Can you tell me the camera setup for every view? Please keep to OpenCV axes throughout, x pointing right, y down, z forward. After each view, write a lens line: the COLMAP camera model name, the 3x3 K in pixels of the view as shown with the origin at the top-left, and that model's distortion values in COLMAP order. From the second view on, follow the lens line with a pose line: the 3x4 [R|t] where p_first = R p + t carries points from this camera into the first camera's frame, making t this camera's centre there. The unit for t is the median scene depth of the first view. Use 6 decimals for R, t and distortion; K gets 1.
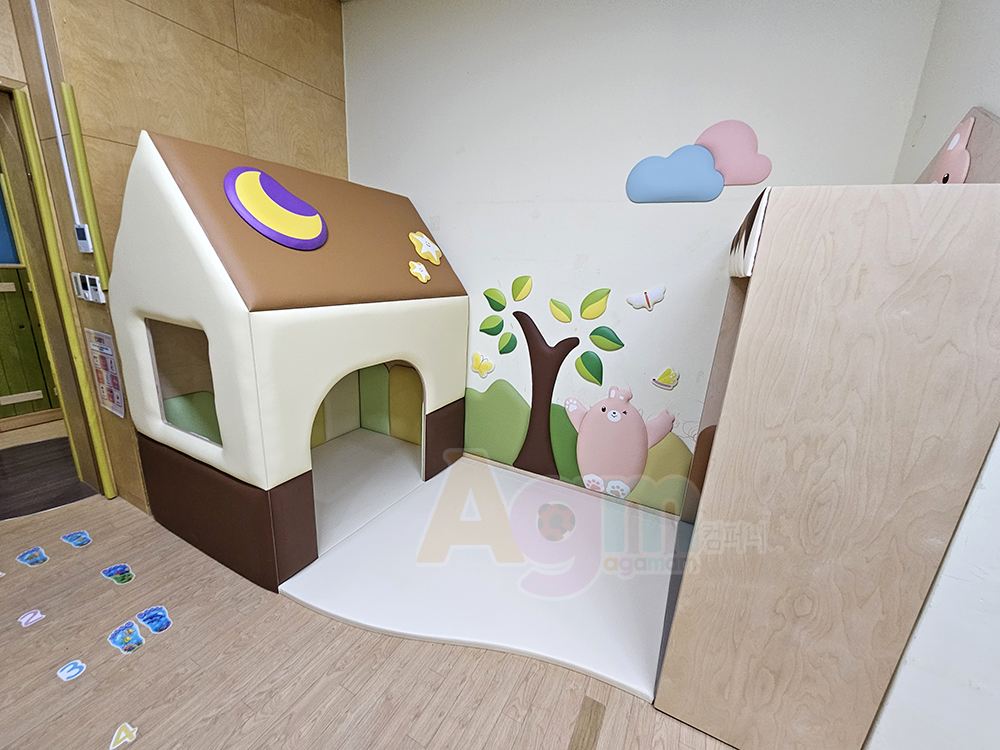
lens RADIAL K [[411.3, 0, 493.7], [0, 411.3, 377.7], [0, 0, 1]] dist [-0.004979, 0.001551]
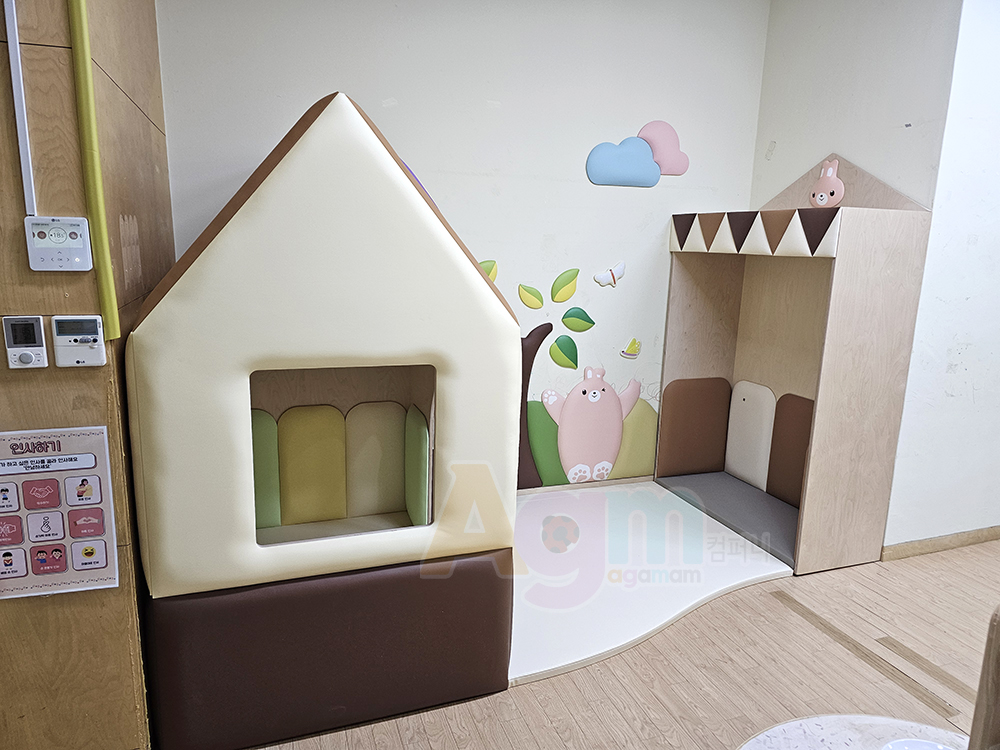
lens RADIAL K [[671.5, 0, 509.6], [0, 671.5, 370.9], [0, 0, 1]] dist [0.059474, -0.047775]
pose [[0.667057, -0.180988, 0.722688, -1.042357], [0.210009, 0.976385, 0.050681, -0.094223], [-0.714794, 0.117964, 0.689314, 0.037765]]
